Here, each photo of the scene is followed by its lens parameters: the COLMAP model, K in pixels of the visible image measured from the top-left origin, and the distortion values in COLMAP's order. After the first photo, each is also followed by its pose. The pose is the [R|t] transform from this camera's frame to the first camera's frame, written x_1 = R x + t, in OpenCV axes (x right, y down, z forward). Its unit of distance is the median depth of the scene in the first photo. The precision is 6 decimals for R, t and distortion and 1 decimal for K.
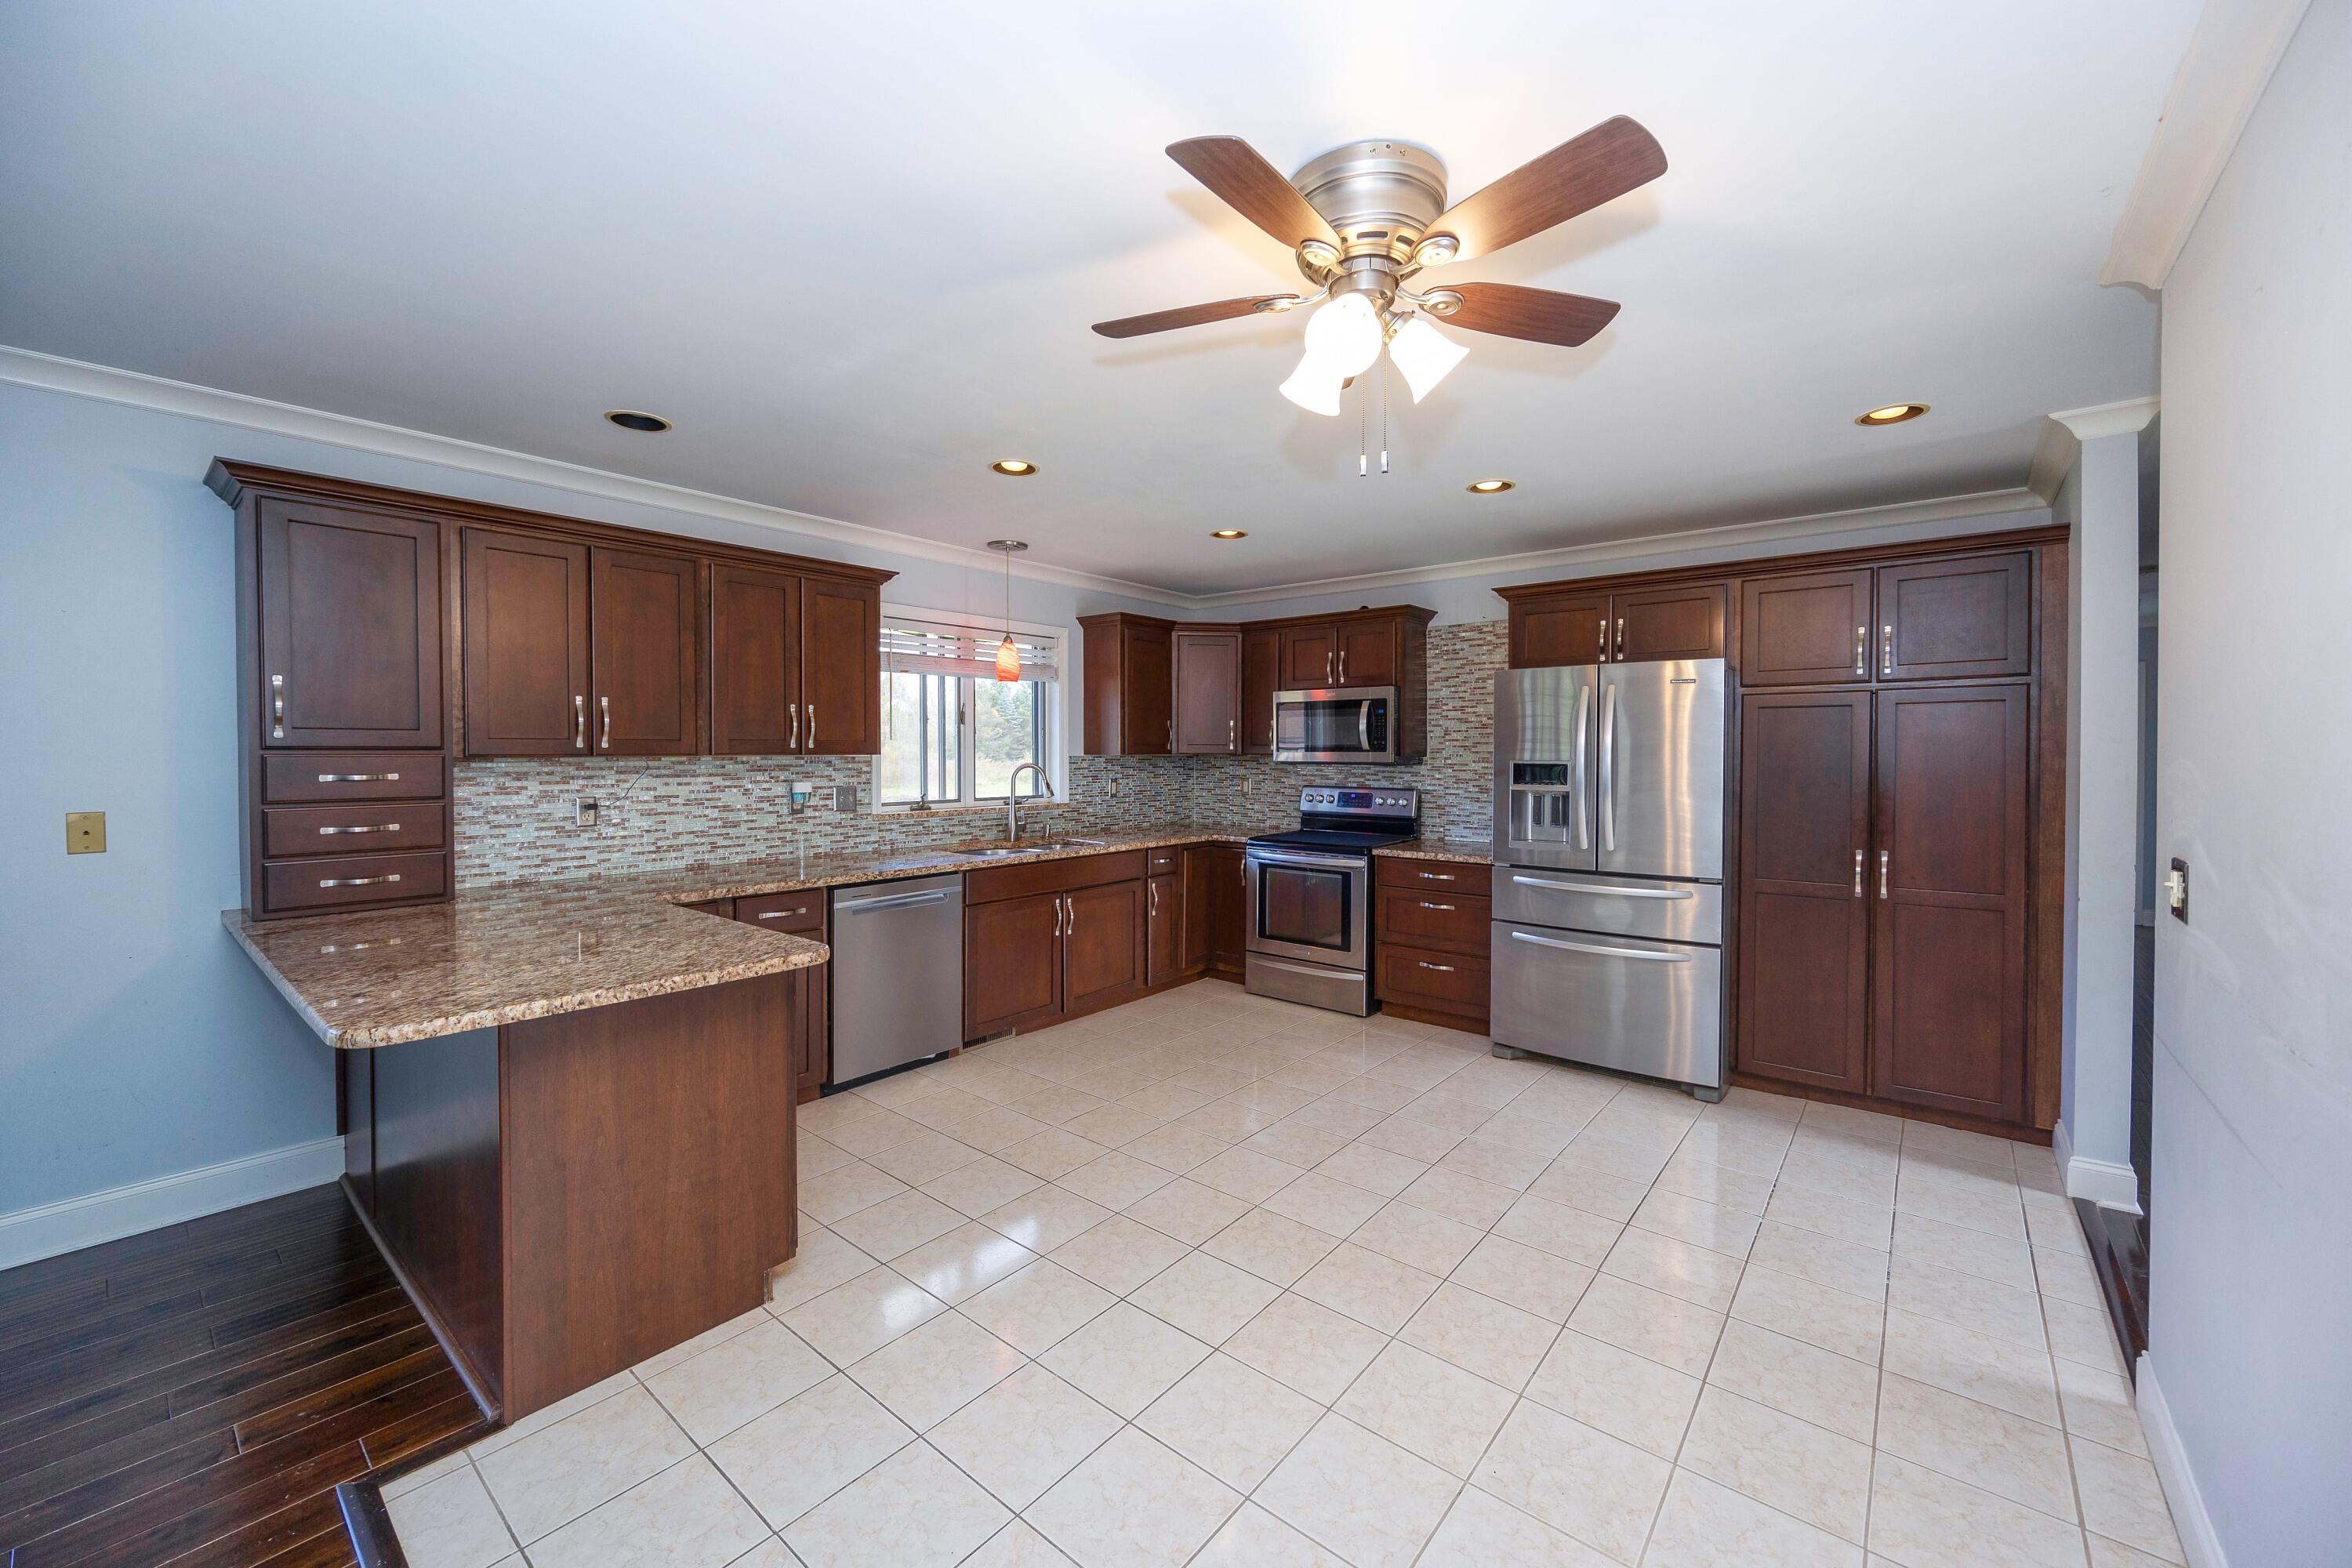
lens RADIAL K [[907.7, 0, 1173.7], [0, 907.7, 770.0], [0, 0, 1]] dist [-0.002843, 0.000534]
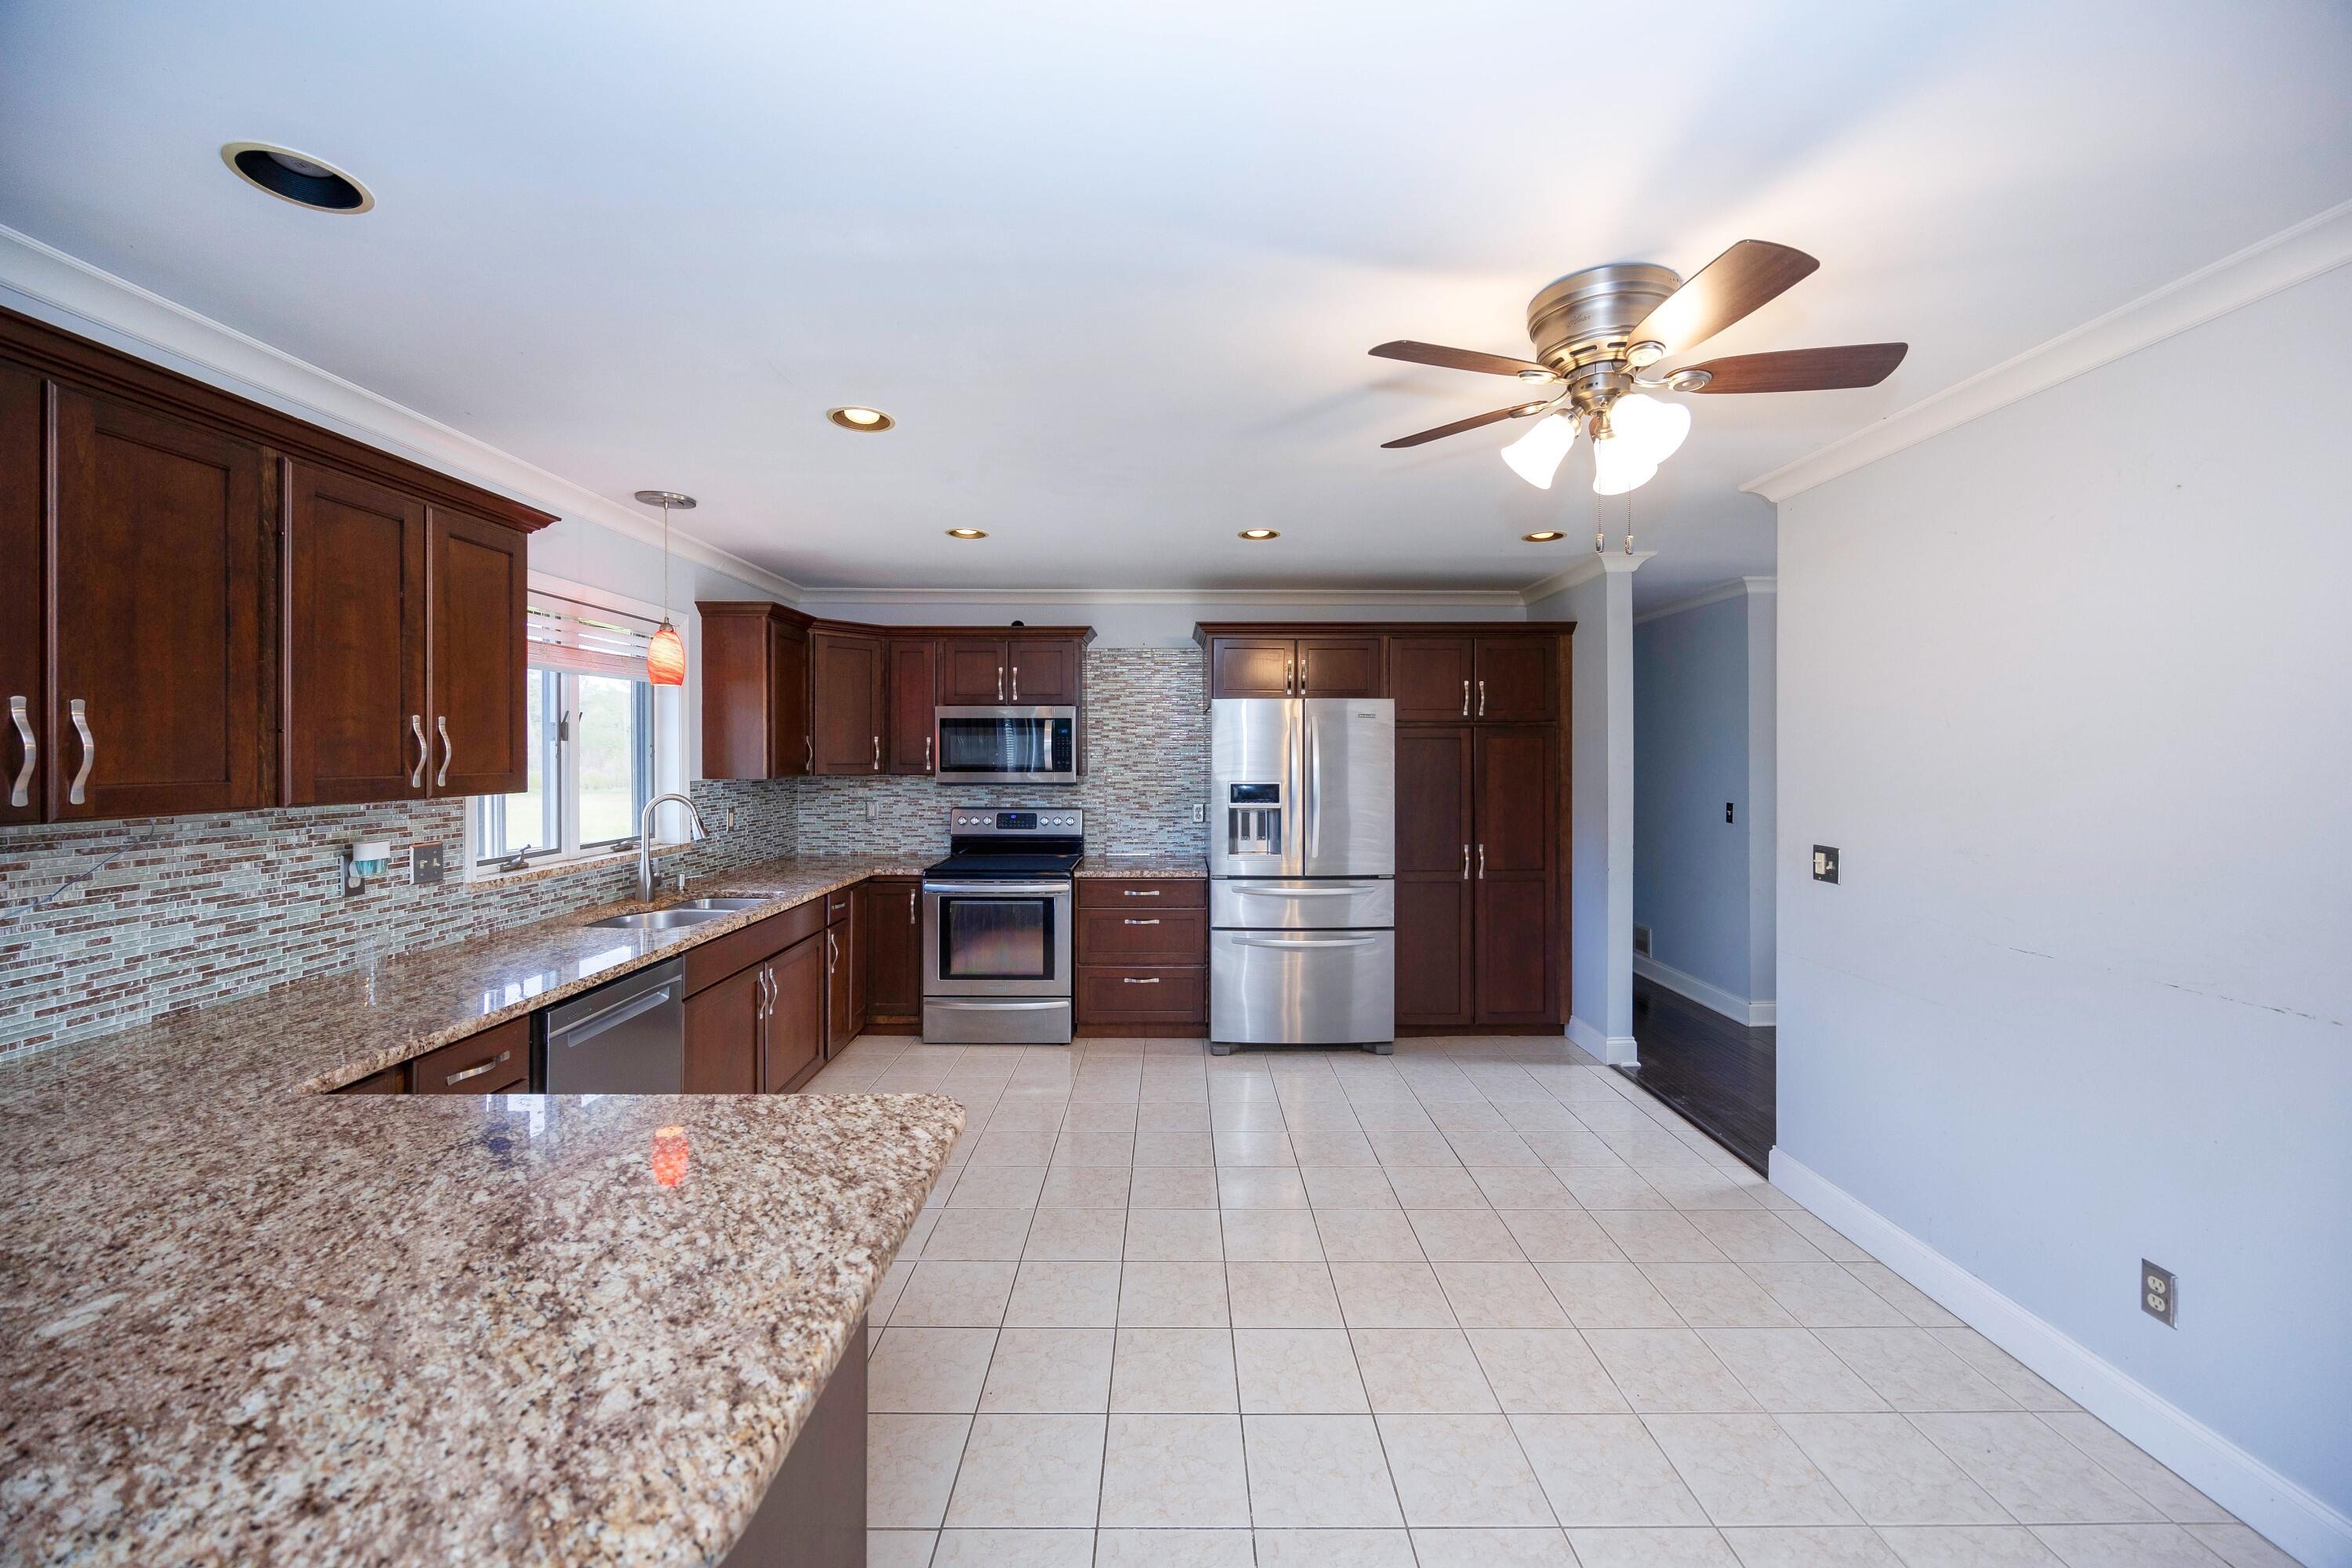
lens RADIAL K [[907.7, 0, 1144.8], [0, 907.7, 760.8], [0, 0, 1]] dist [-0.002843, 0.000534]
pose [[0.767200, -0.006282, 0.641377, -0.402094], [0.013607, 0.999886, -0.006483, -0.029354], [-0.641264, 0.013701, 0.767198, 0.215093]]
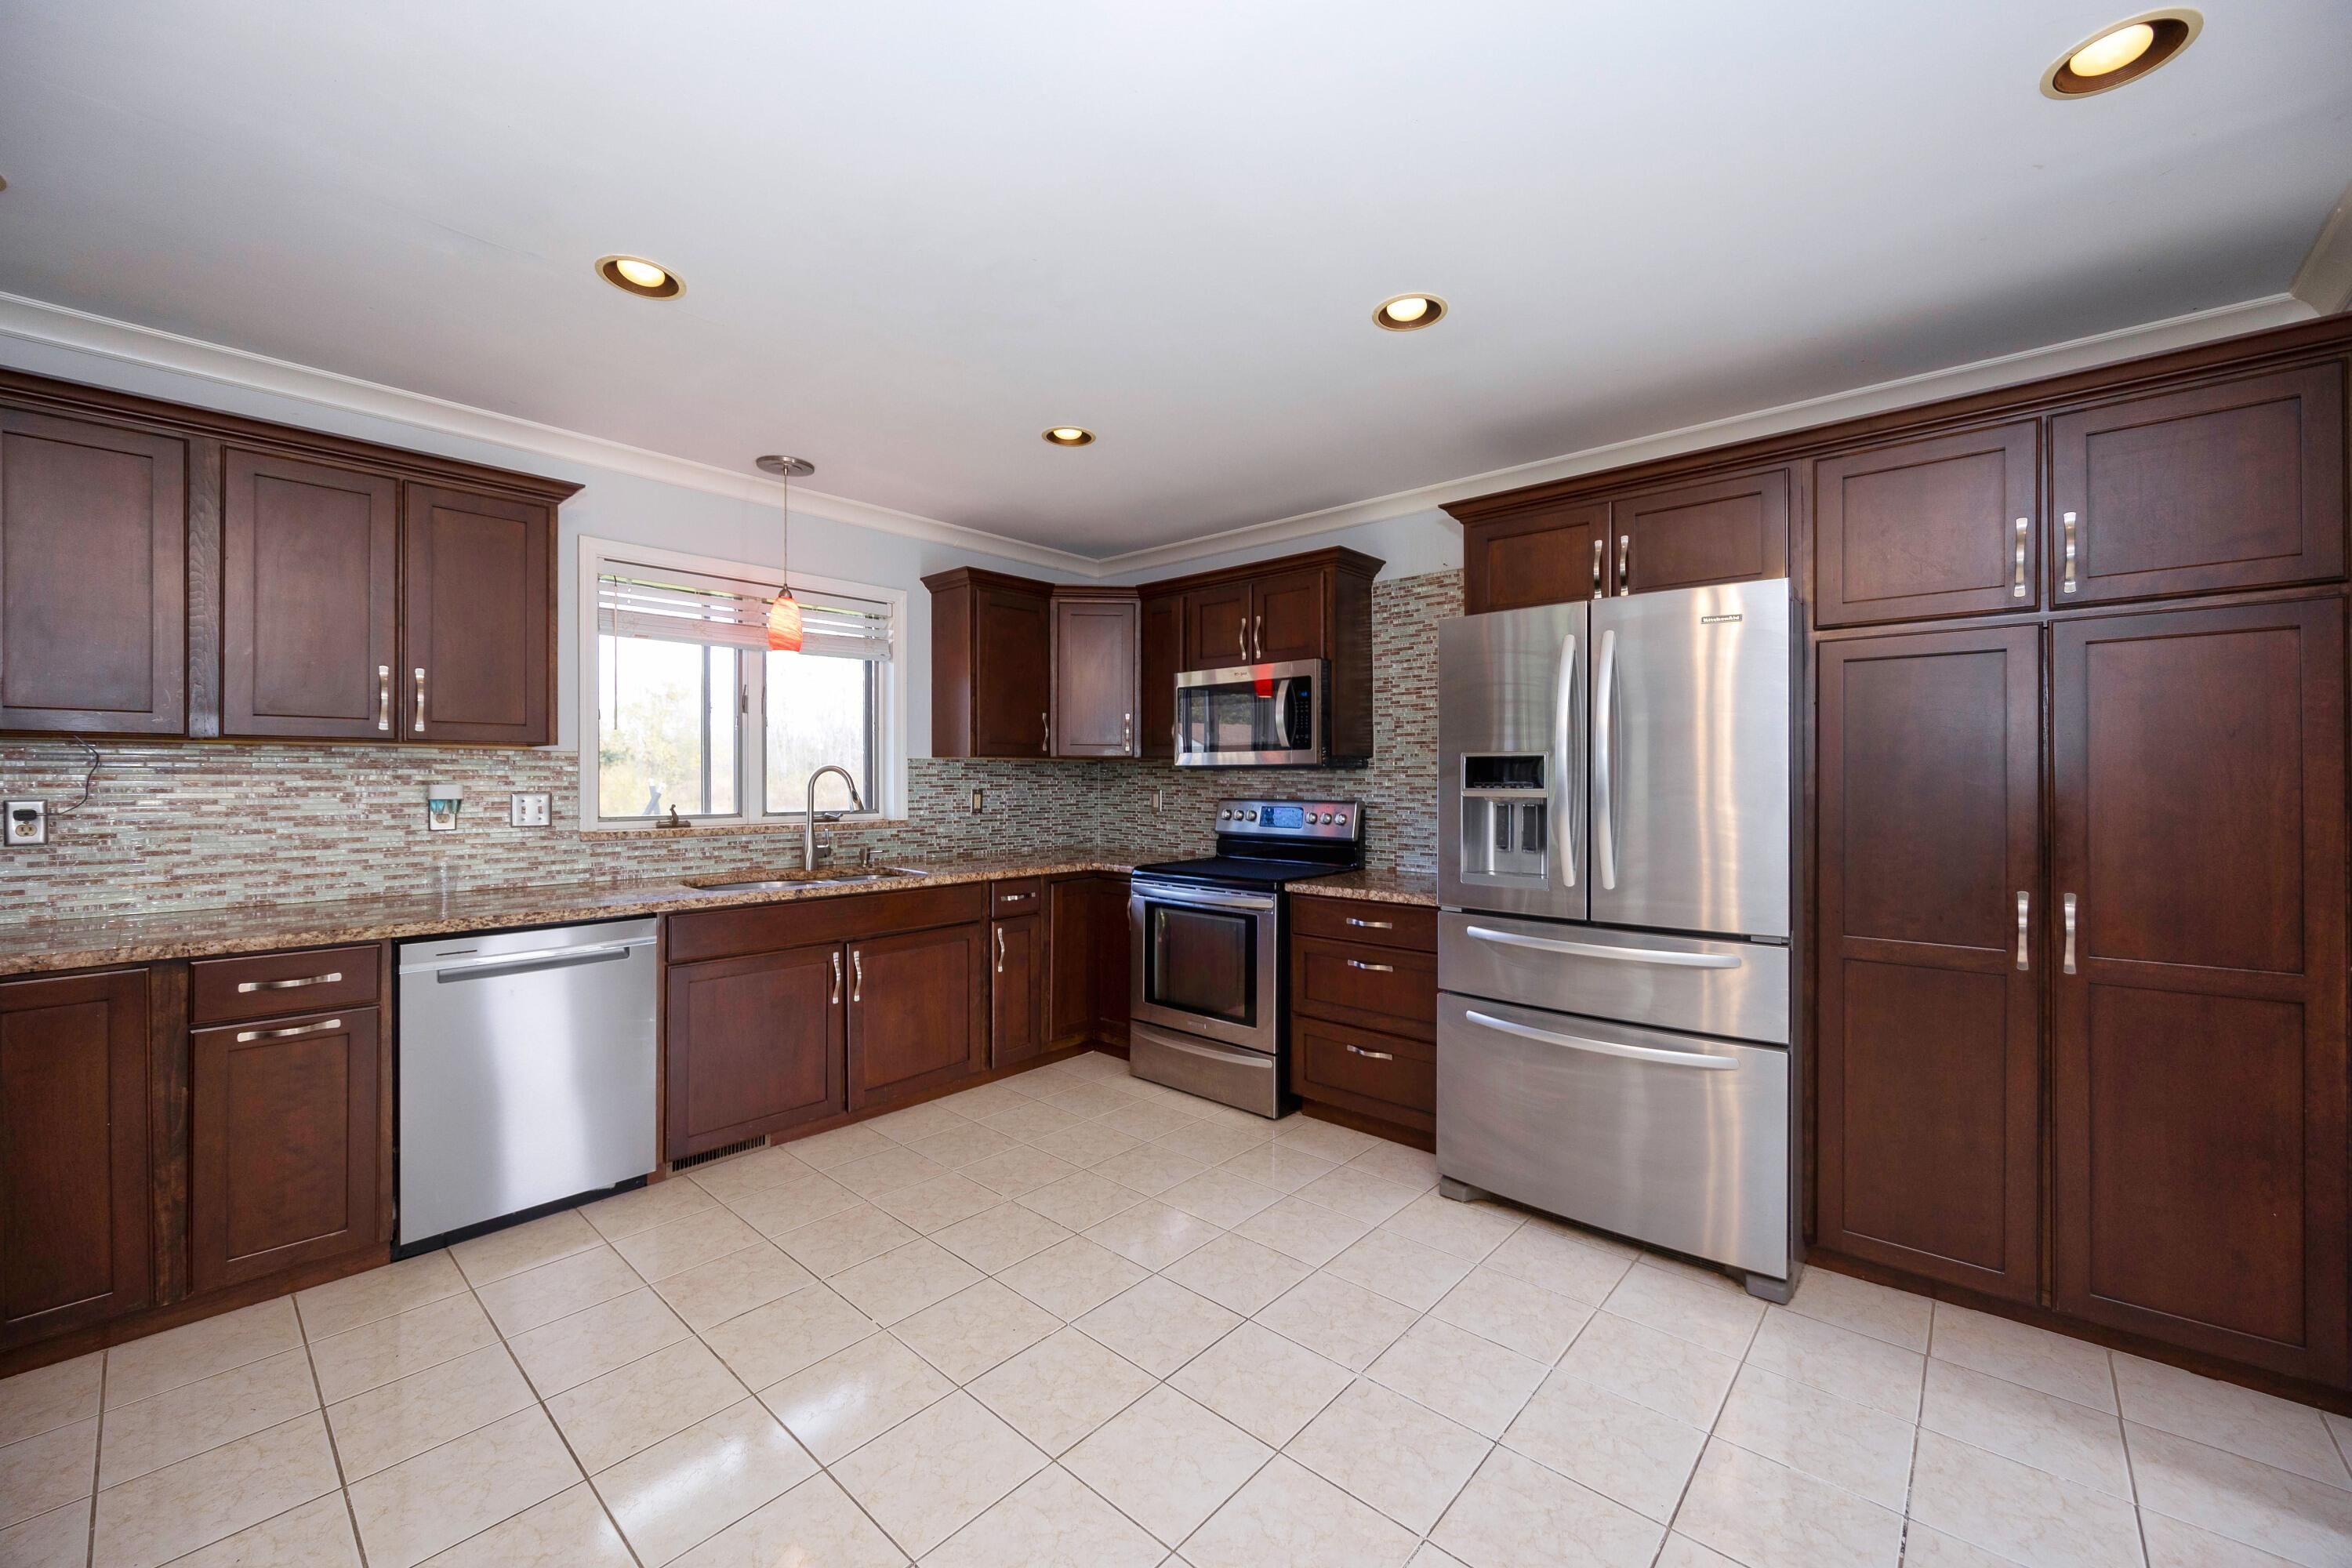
lens RADIAL K [[907.7, 0, 1188.6], [0, 907.7, 778.0], [0, 0, 1]] dist [-0.002843, 0.000534]
pose [[0.999633, 0.001199, -0.027055, 0.182727], [-0.001815, 0.999739, -0.022785, 0.023145], [0.027020, 0.022826, 0.999374, 0.317145]]
